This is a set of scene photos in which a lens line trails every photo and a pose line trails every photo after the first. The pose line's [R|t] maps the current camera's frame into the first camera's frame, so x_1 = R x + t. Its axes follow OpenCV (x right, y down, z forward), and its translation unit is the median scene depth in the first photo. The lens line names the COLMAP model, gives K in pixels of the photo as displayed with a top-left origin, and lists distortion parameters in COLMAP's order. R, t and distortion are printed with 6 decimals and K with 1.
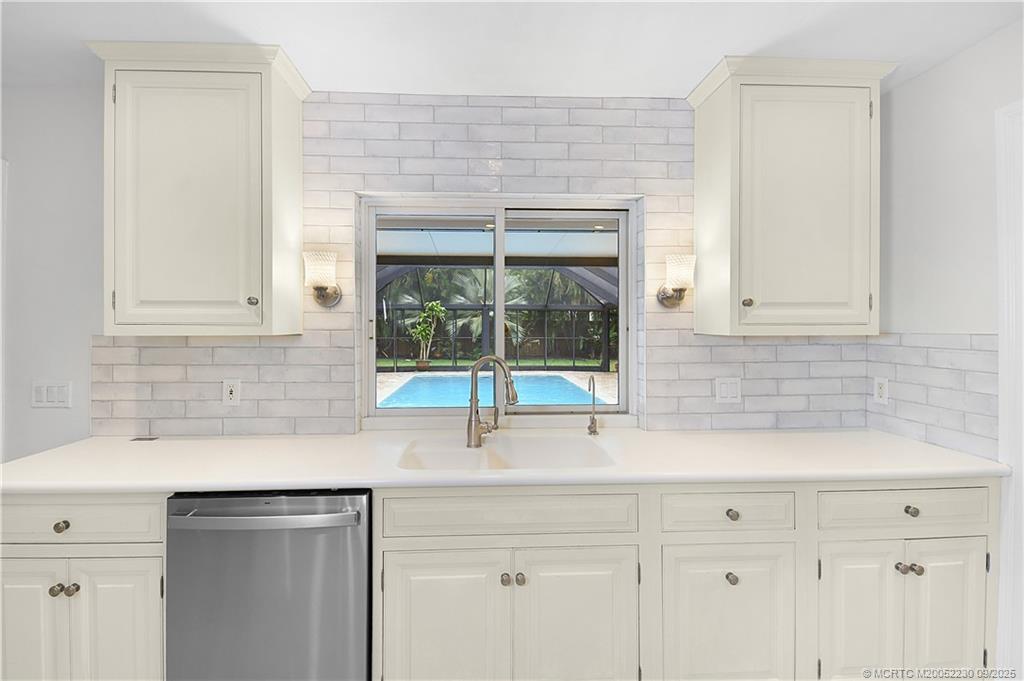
lens RADIAL K [[477.6, 0, 511.5], [0, 477.6, 326.4], [0, 0, 1]] dist [0.005462, -0.000265]
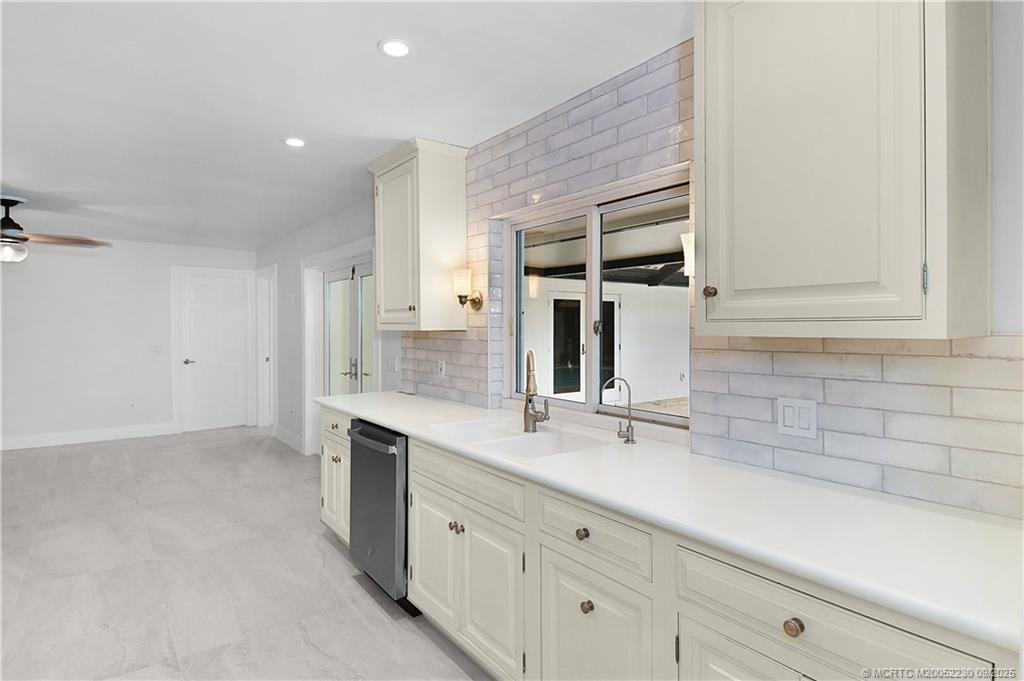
lens RADIAL K [[531.5, 0, 512.0], [0, 531.5, 340.5], [0, 0, 1]] dist [-0.000512, -0.000016]
pose [[0.568617, 0.022633, -0.822291, 0.875782], [-0.000238, 0.999626, 0.027350, 0.003384], [0.822602, -0.015356, 0.568410, 0.245282]]
